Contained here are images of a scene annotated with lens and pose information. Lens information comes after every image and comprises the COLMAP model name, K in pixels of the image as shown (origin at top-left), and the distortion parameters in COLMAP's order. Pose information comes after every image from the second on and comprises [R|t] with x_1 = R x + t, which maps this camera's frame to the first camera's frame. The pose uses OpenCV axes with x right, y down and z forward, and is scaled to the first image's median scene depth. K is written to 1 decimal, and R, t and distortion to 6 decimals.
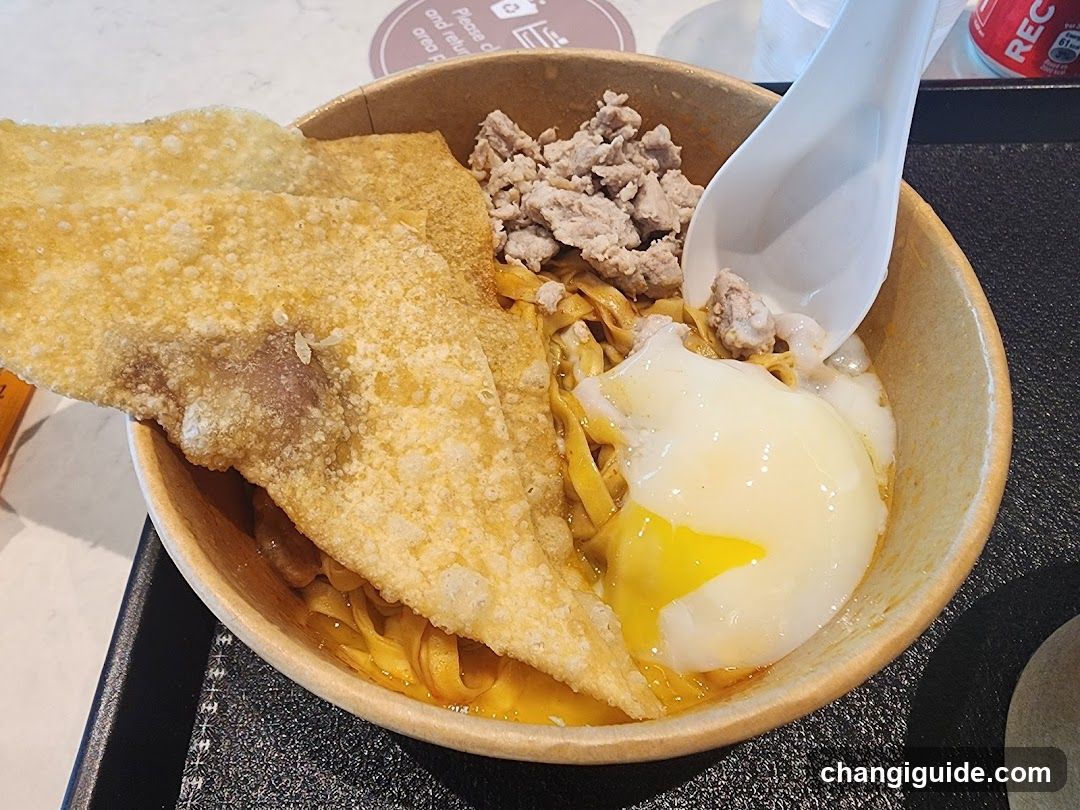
lens RADIAL K [[762.7, 0, 540.0], [0, 762.7, 405.0], [0, 0, 1]] dist [0.006663, 0.005844]
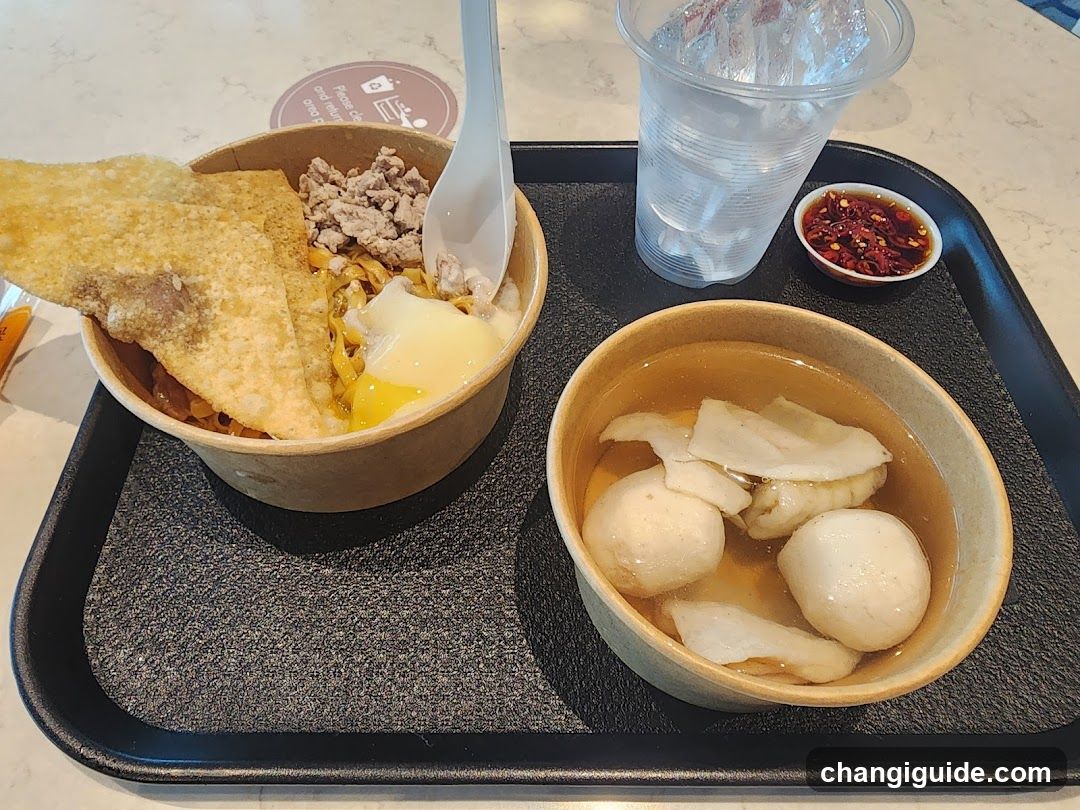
lens RADIAL K [[762.7, 0, 540.0], [0, 762.7, 405.0], [0, 0, 1]] dist [0.006663, 0.005844]
pose [[0.999735, 0.003104, 0.022814, 0.483518], [-0.001882, 0.998571, -0.053407, 0.293245], [-0.022947, 0.053350, 0.998312, -0.785580]]
